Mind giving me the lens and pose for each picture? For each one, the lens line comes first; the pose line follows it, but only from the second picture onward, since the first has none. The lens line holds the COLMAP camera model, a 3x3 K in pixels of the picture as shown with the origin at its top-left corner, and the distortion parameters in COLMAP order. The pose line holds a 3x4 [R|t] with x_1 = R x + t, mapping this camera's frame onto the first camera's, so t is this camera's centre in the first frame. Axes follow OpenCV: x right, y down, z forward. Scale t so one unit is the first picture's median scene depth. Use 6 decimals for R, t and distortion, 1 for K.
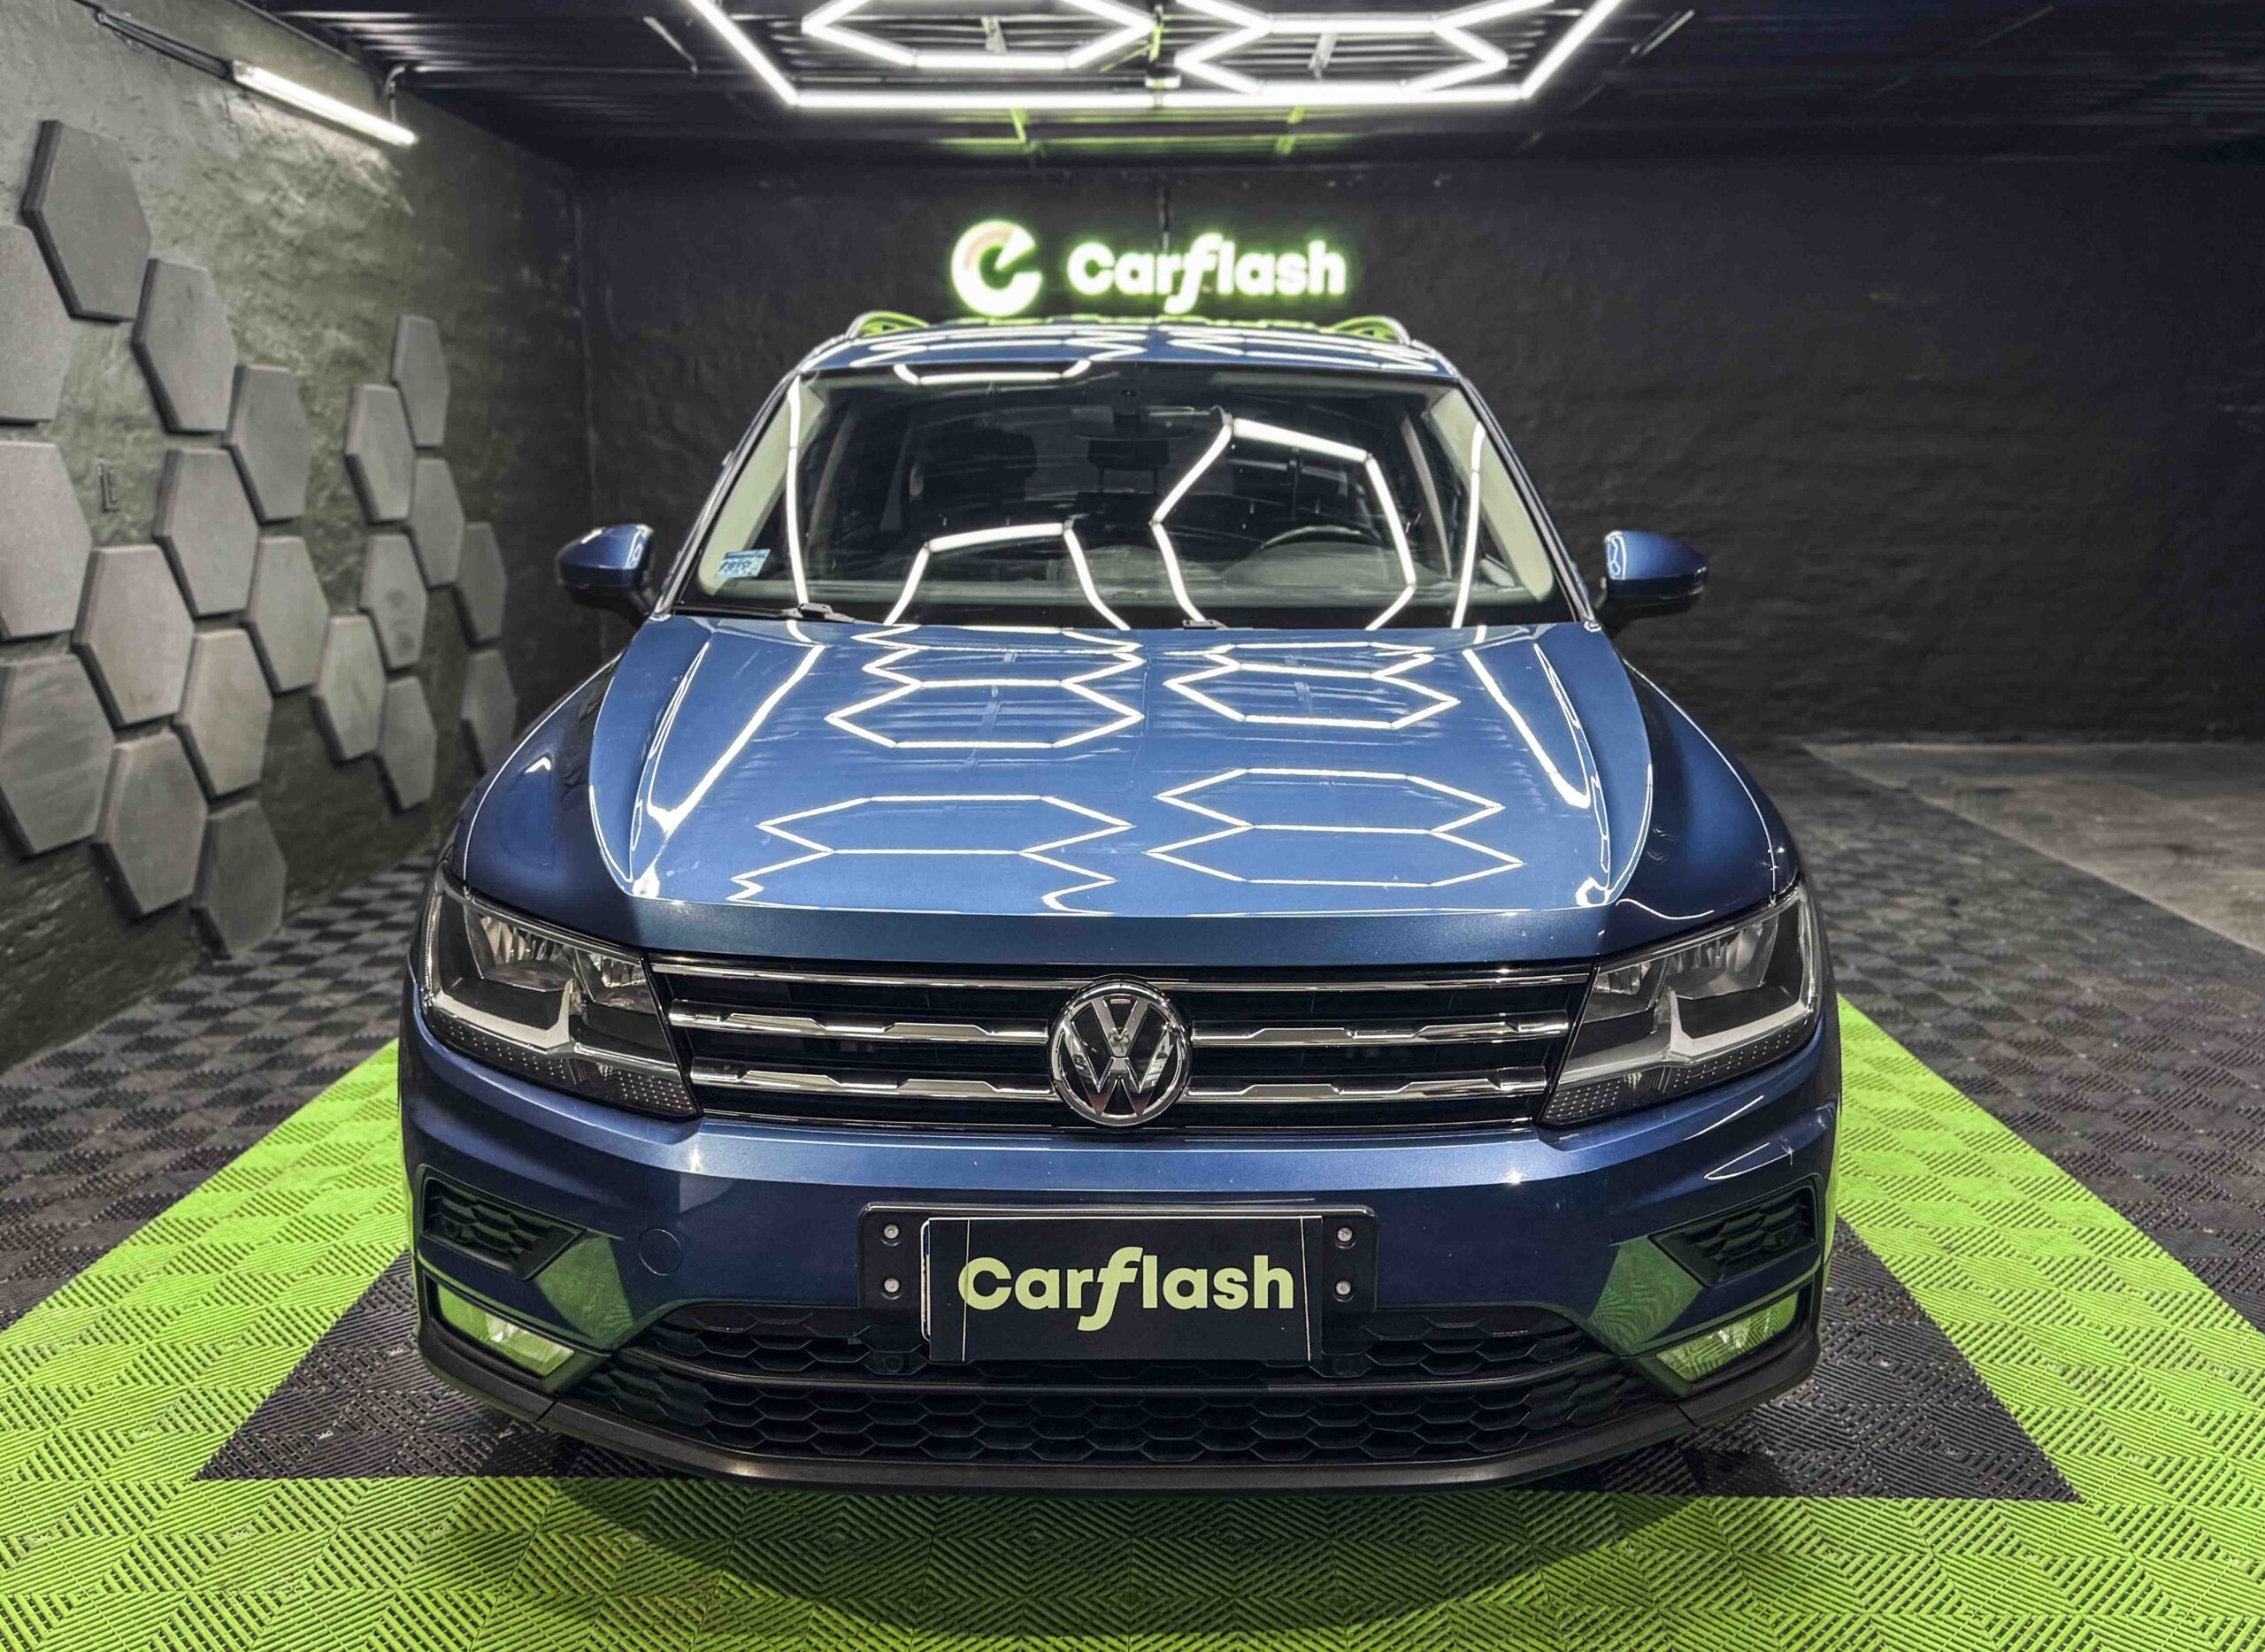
lens RADIAL K [[1790.1, 0, 1132.5], [0, 1790.1, 826.0], [0, 0, 1]] dist [0.002321, -0.003505]
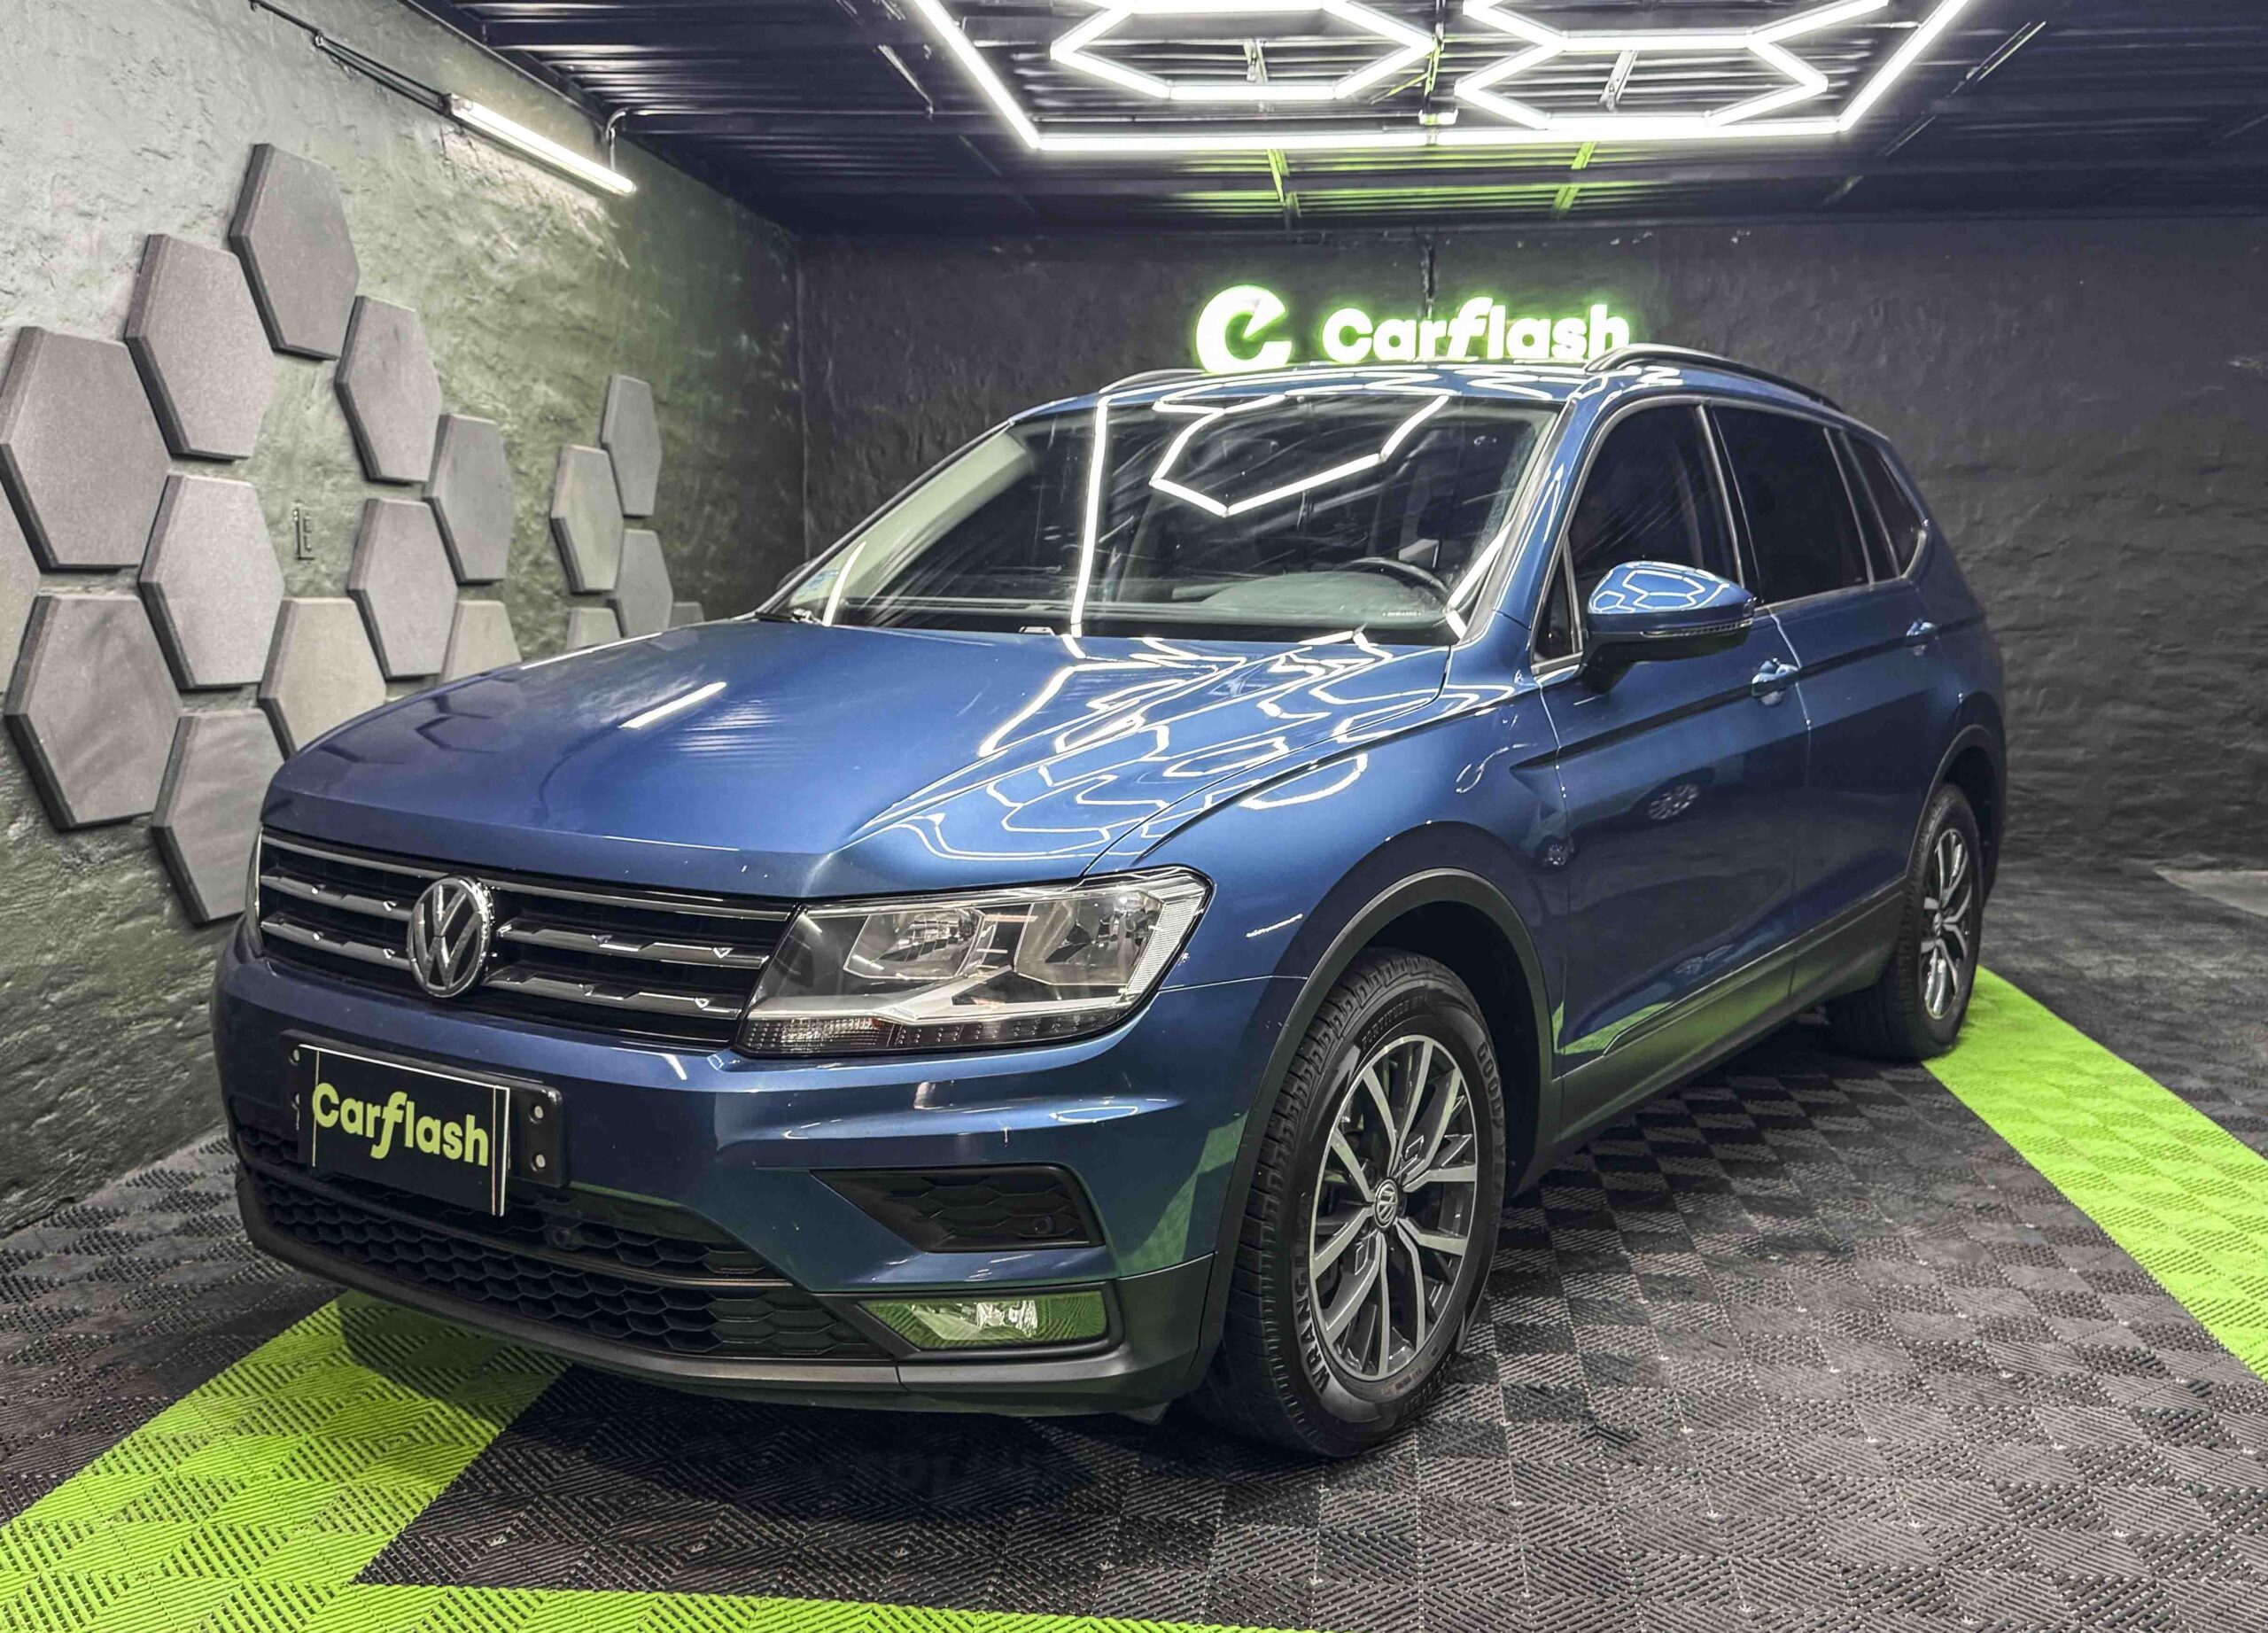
lens RADIAL K [[1953.2, 0, 1221.3], [0, 1953.2, 876.7], [0, 0, 1]] dist [0.020678, -0.031251]
pose [[0.997137, 0.016642, -0.073761, -0.016192], [-0.020502, 0.998443, -0.051886, 0.029909], [0.072783, 0.053250, 0.995925, 0.026359]]
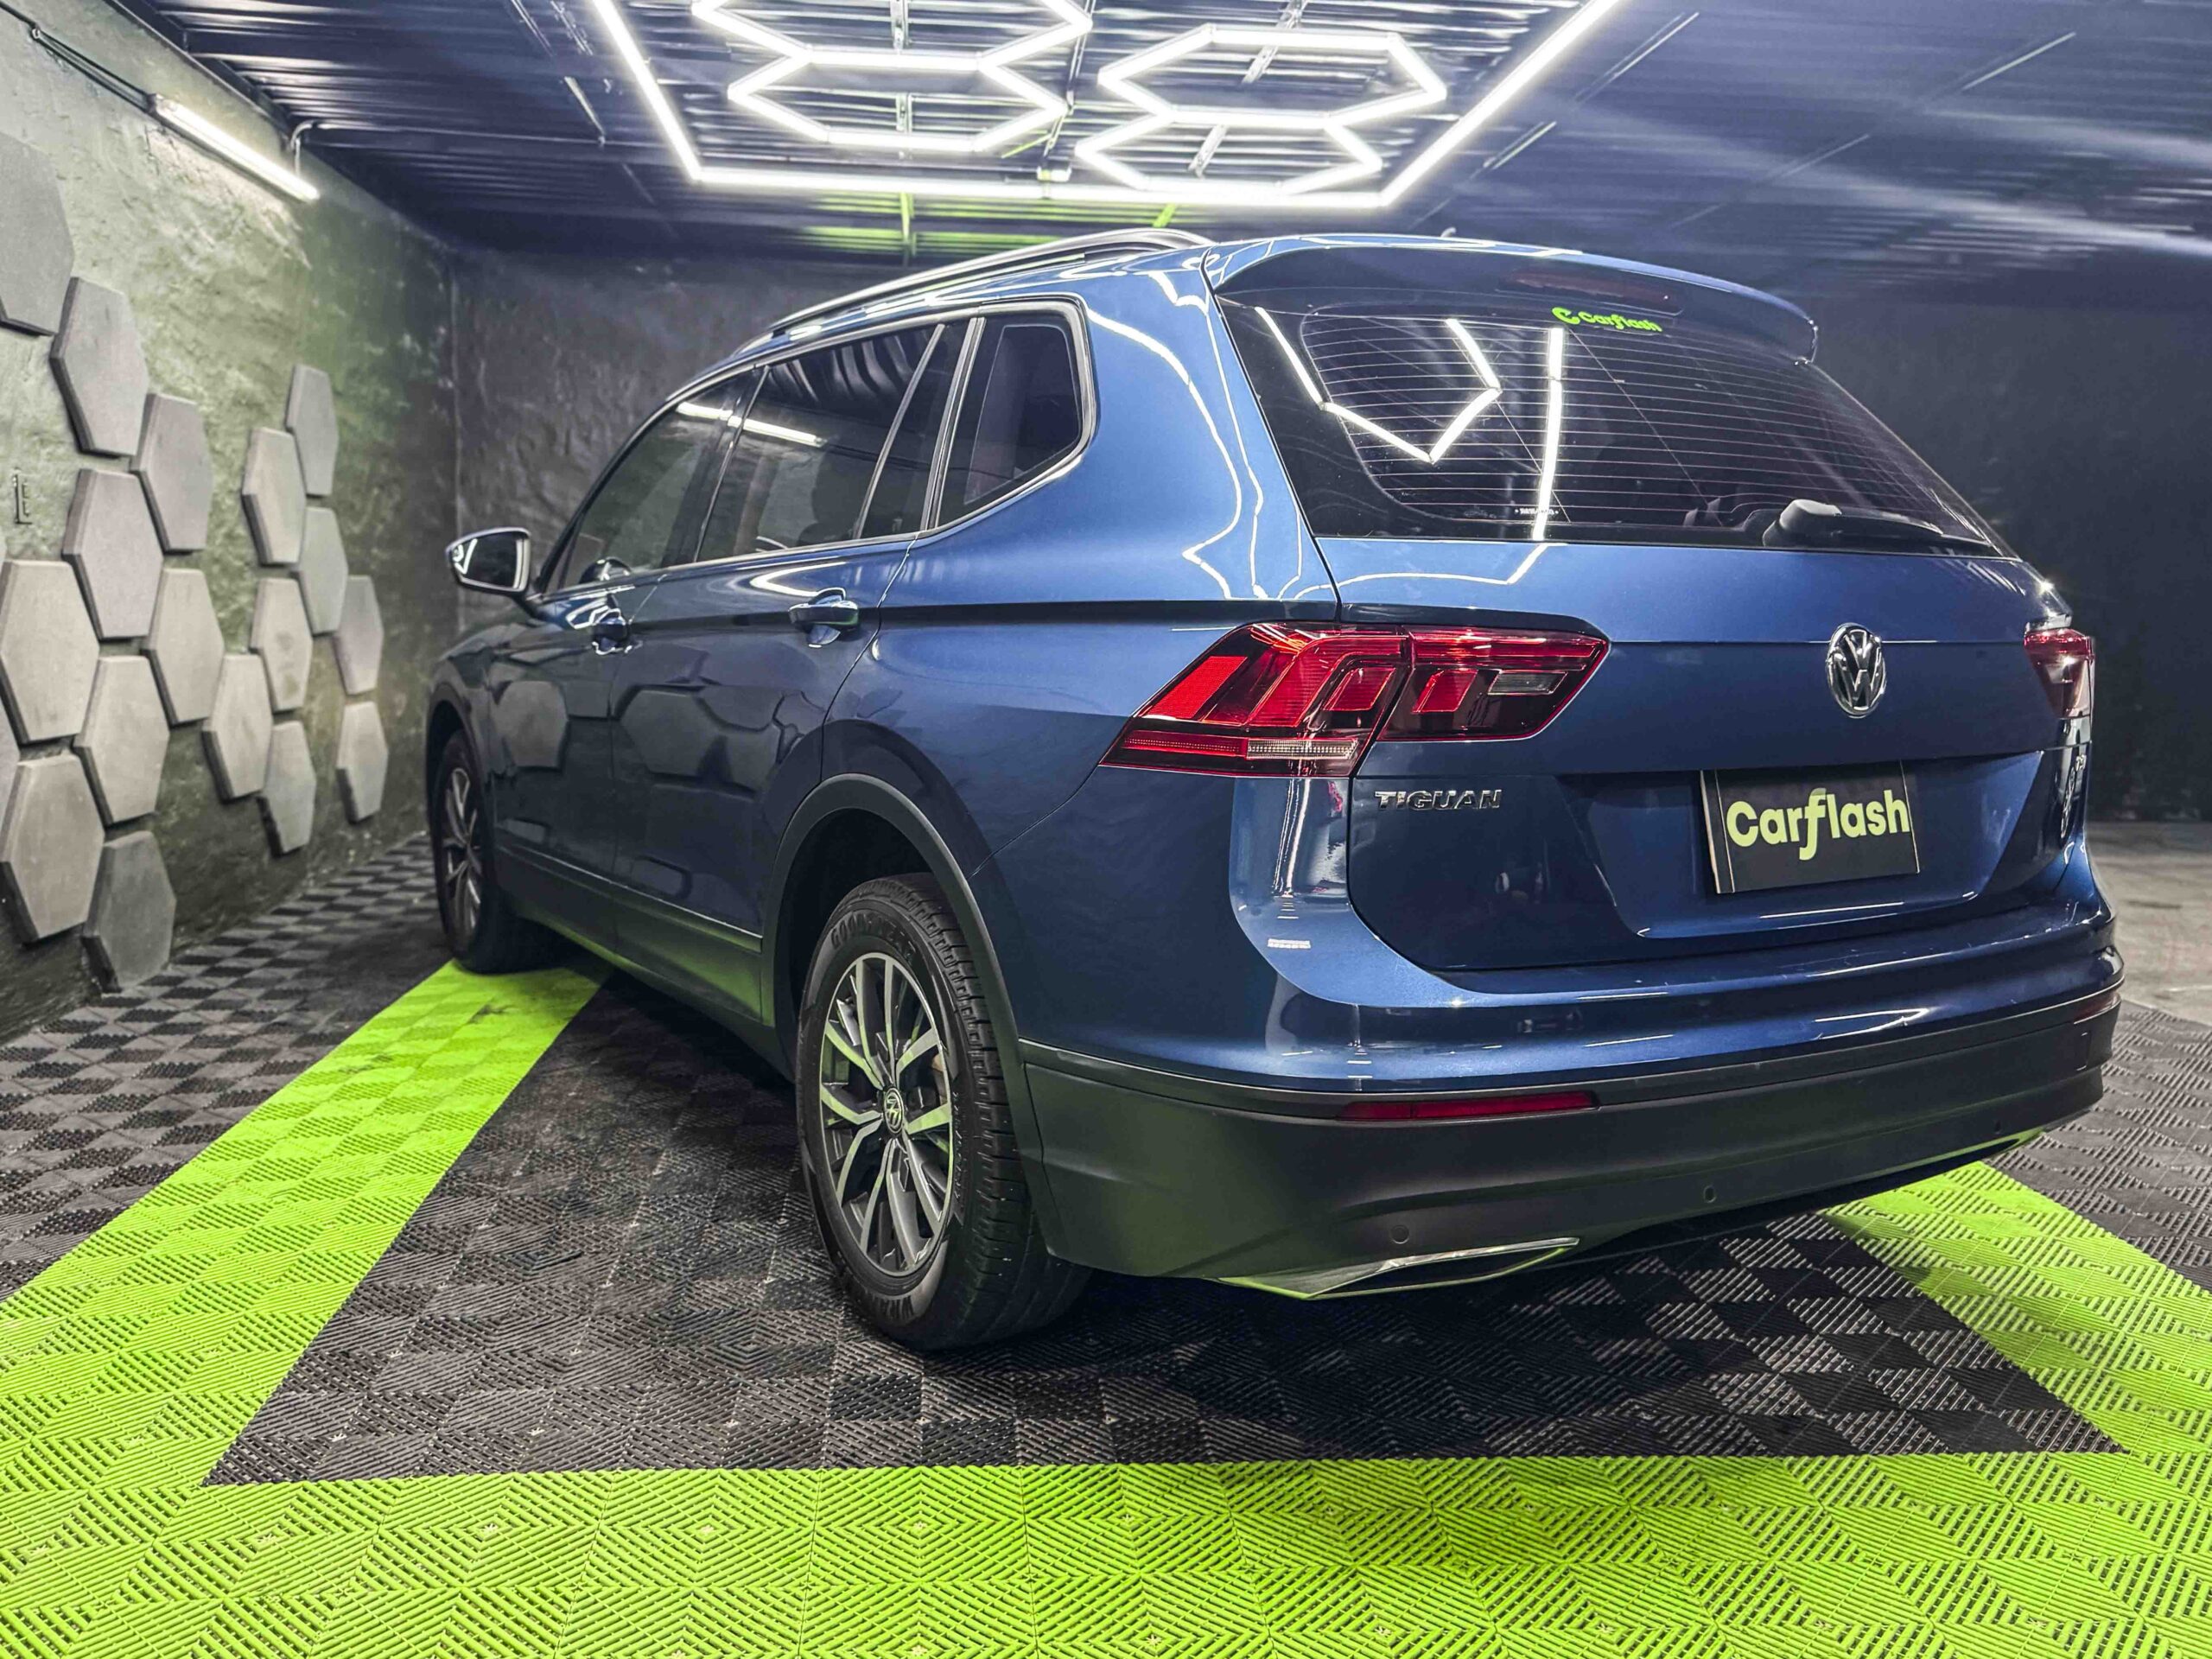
lens RADIAL K [[1684.0, 0, 1069.1], [0, 1684.0, 821.9], [0, 0, 1]] dist [0.003988, -0.006925]
pose [[0.995069, 0.009997, 0.098677, -0.085902], [-0.003748, 0.997987, -0.063315, 0.039579], [-0.099111, 0.062632, 0.993103, 0.038336]]
